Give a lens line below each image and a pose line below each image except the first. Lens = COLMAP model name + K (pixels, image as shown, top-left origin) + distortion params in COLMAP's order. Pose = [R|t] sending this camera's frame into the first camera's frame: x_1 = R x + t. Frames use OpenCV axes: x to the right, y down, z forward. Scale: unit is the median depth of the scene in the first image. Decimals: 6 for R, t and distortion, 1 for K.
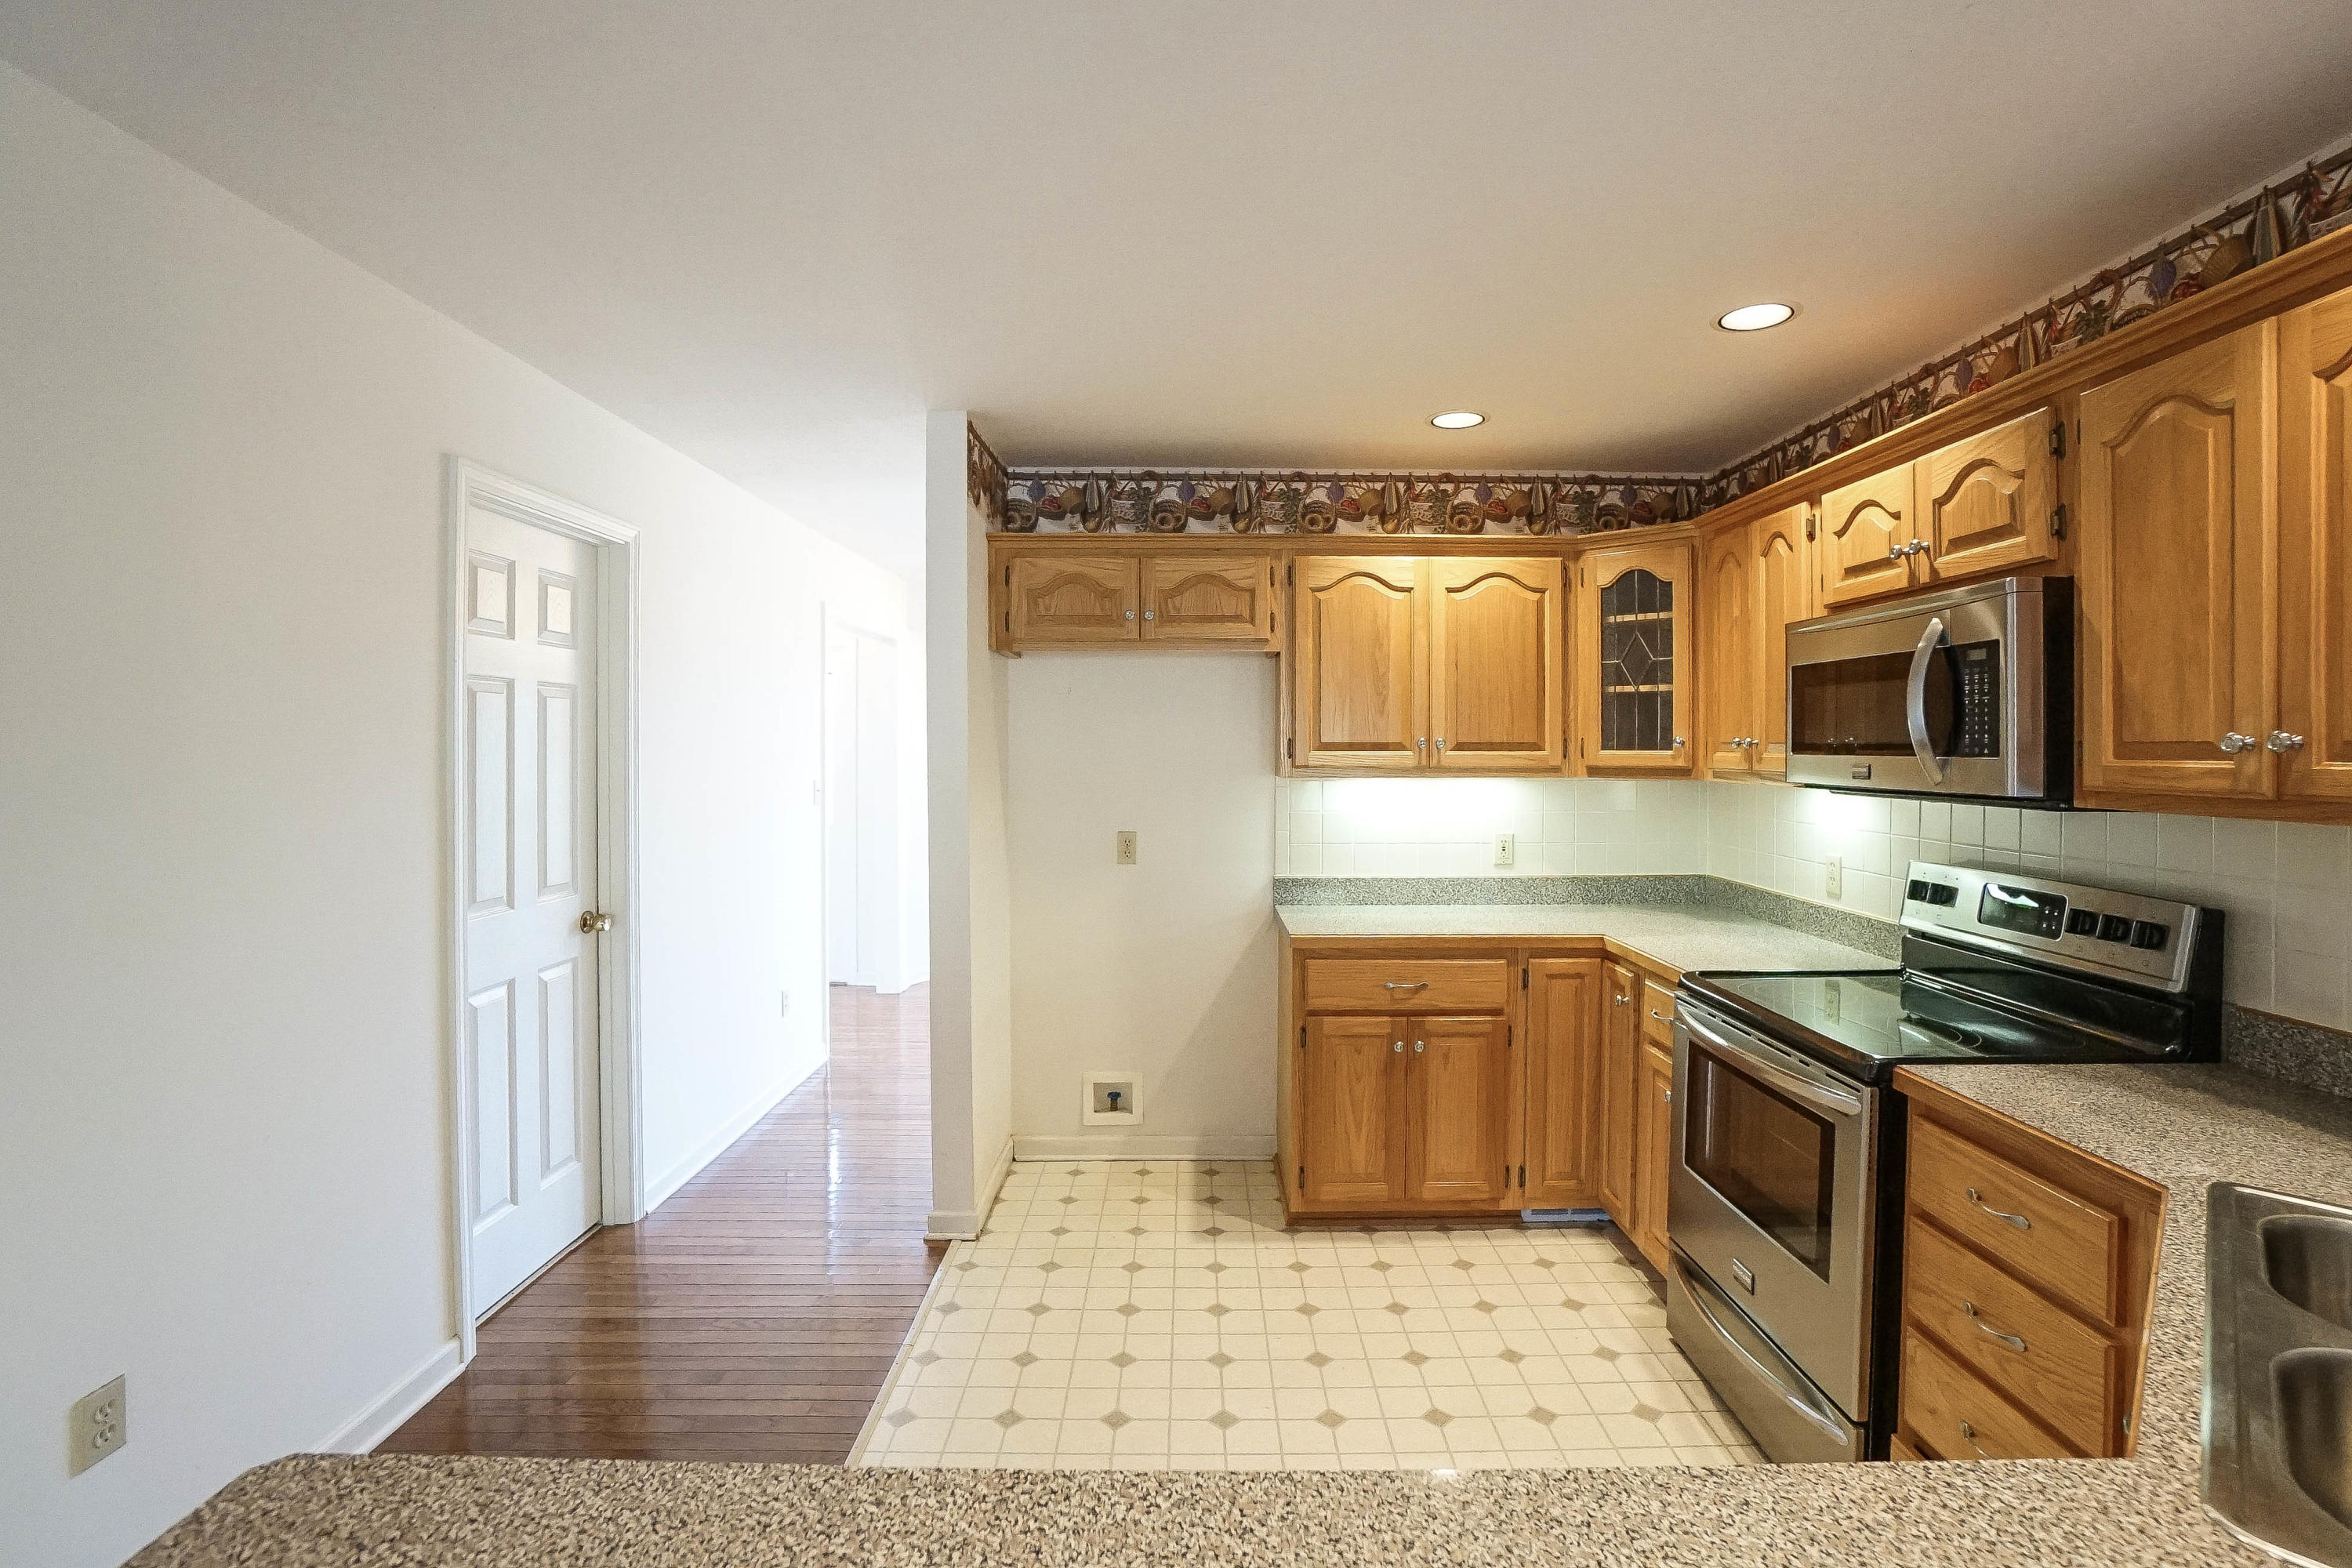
lens RADIAL K [[1061.3, 0, 1175.0], [0, 1061.3, 765.1], [0, 0, 1]] dist [-0.046485, 0.014978]
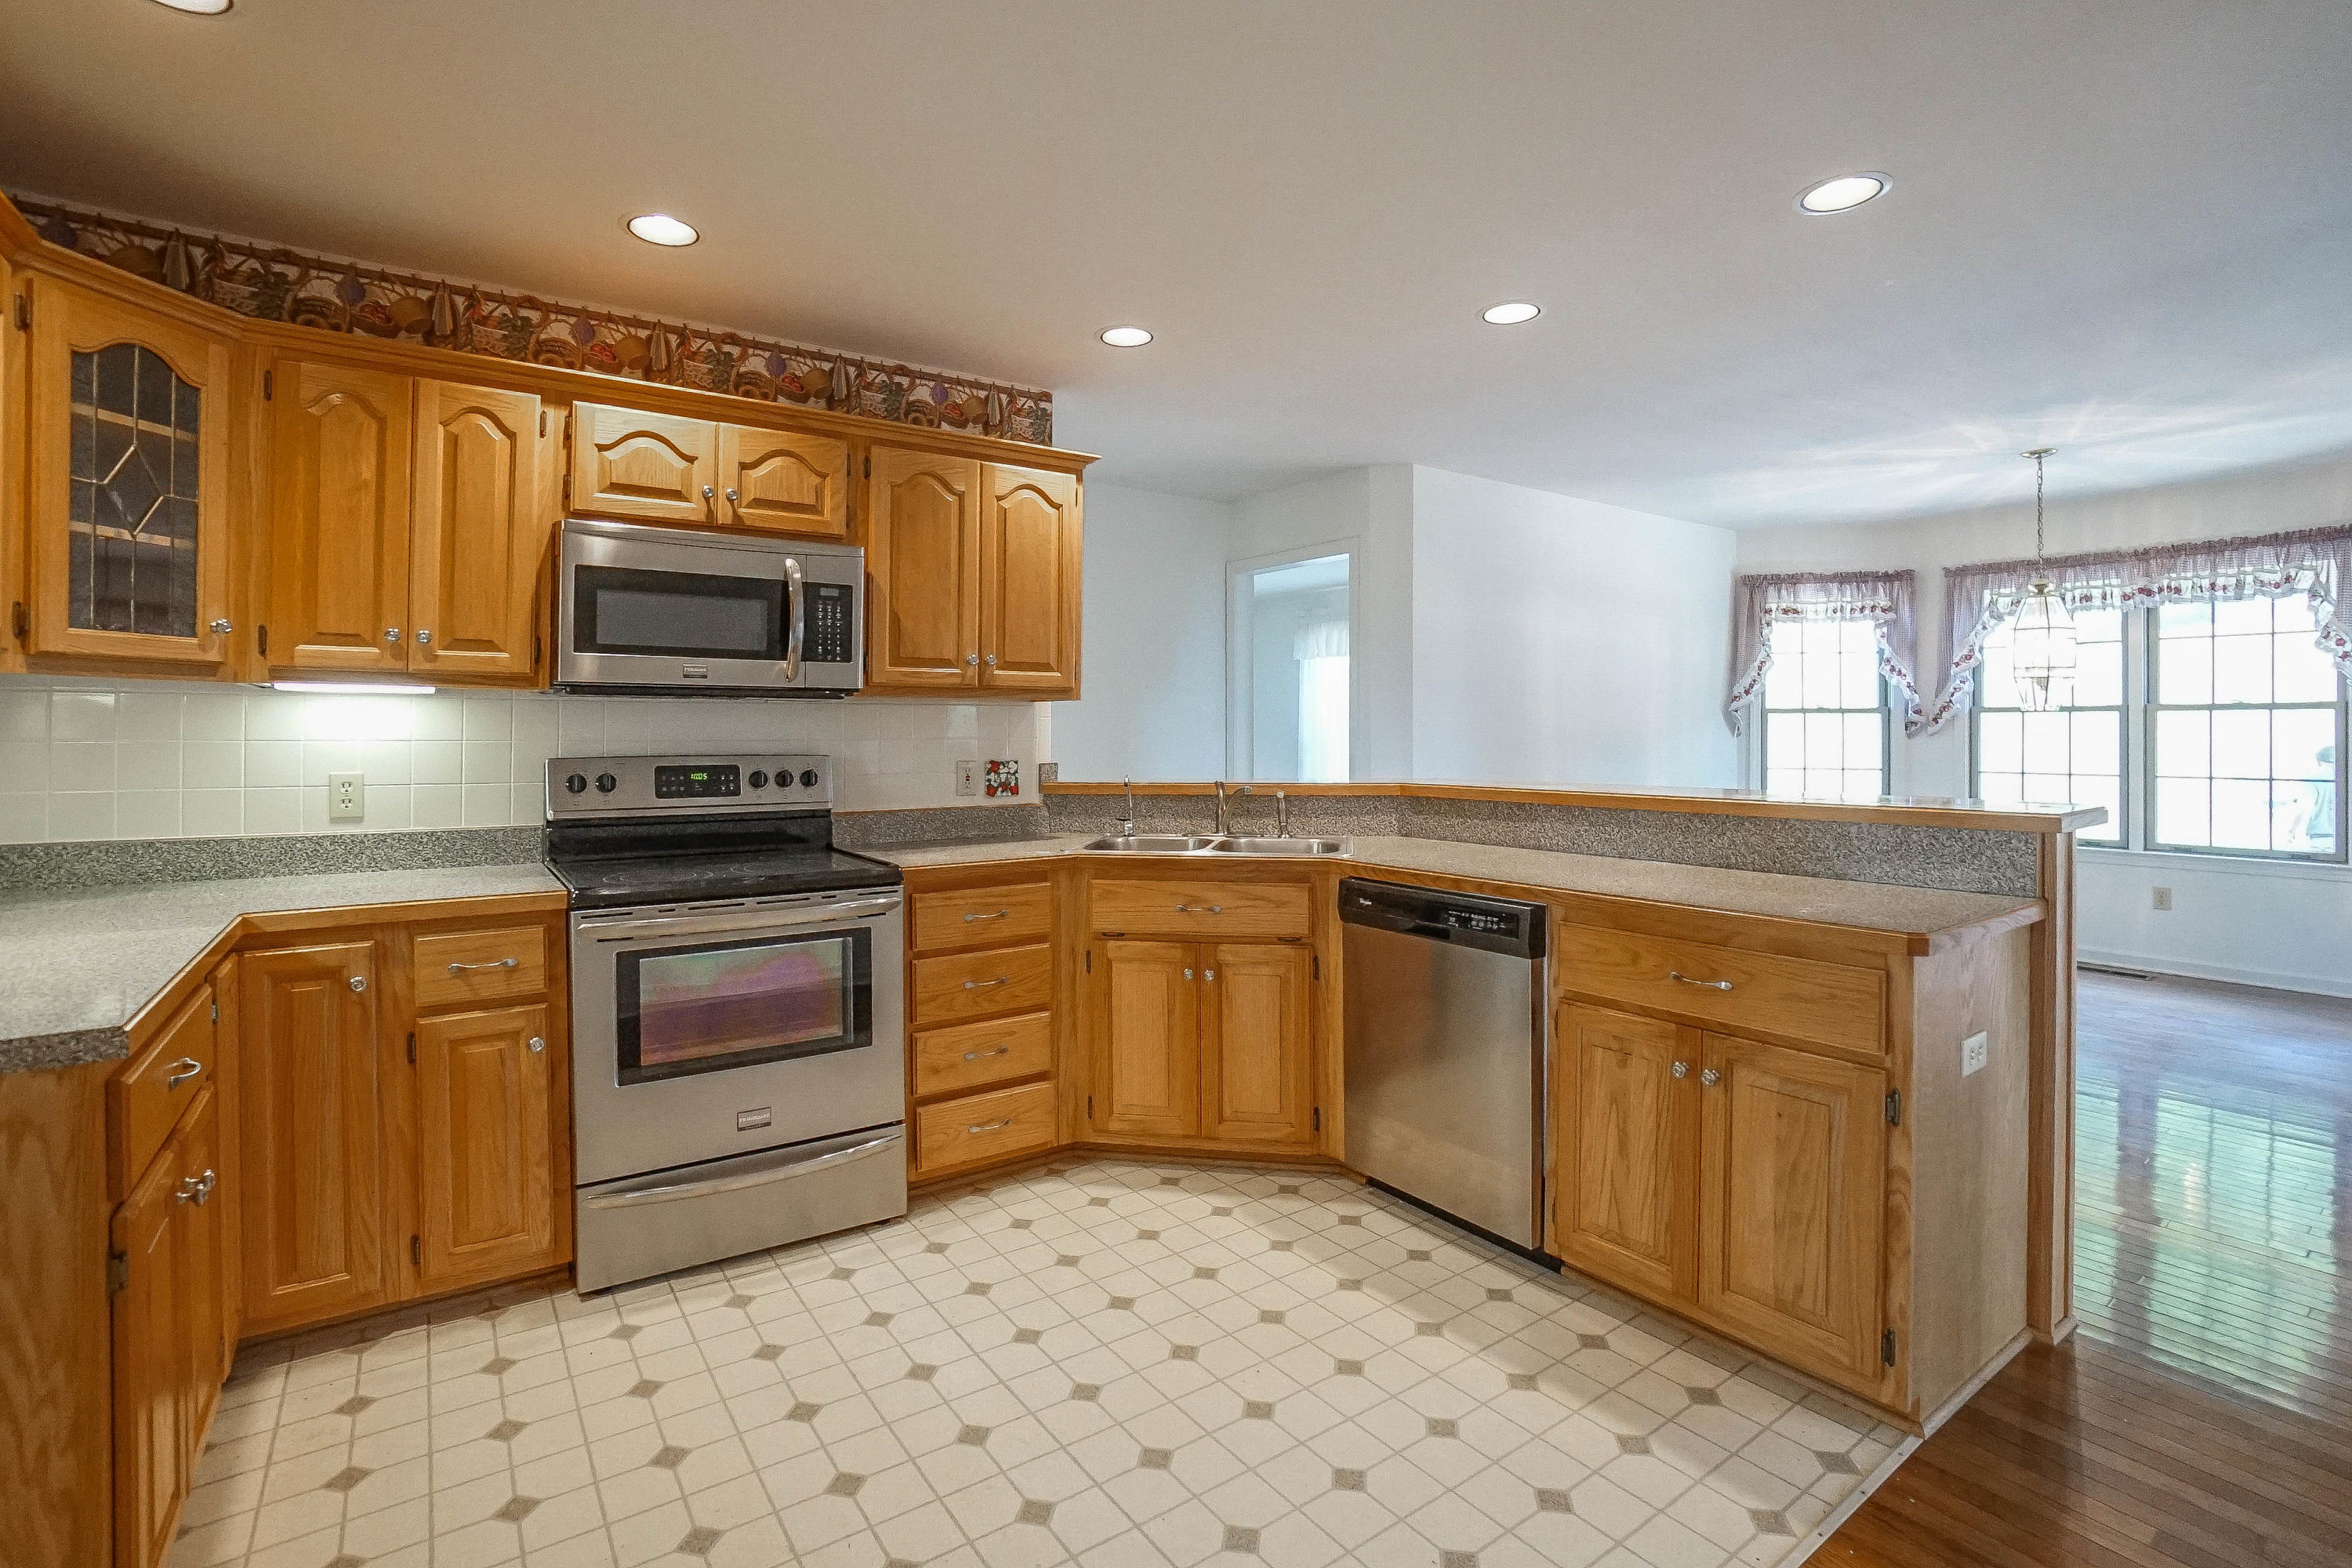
lens RADIAL K [[1061.3, 0, 1175.0], [0, 1061.3, 765.1], [0, 0, 1]] dist [-0.046485, 0.014978]
pose [[-0.571225, -0.017359, 0.820610, -0.573171], [0.018027, 0.999270, 0.033687, 0.075557], [-0.820595, 0.034037, -0.570495, 1.149268]]
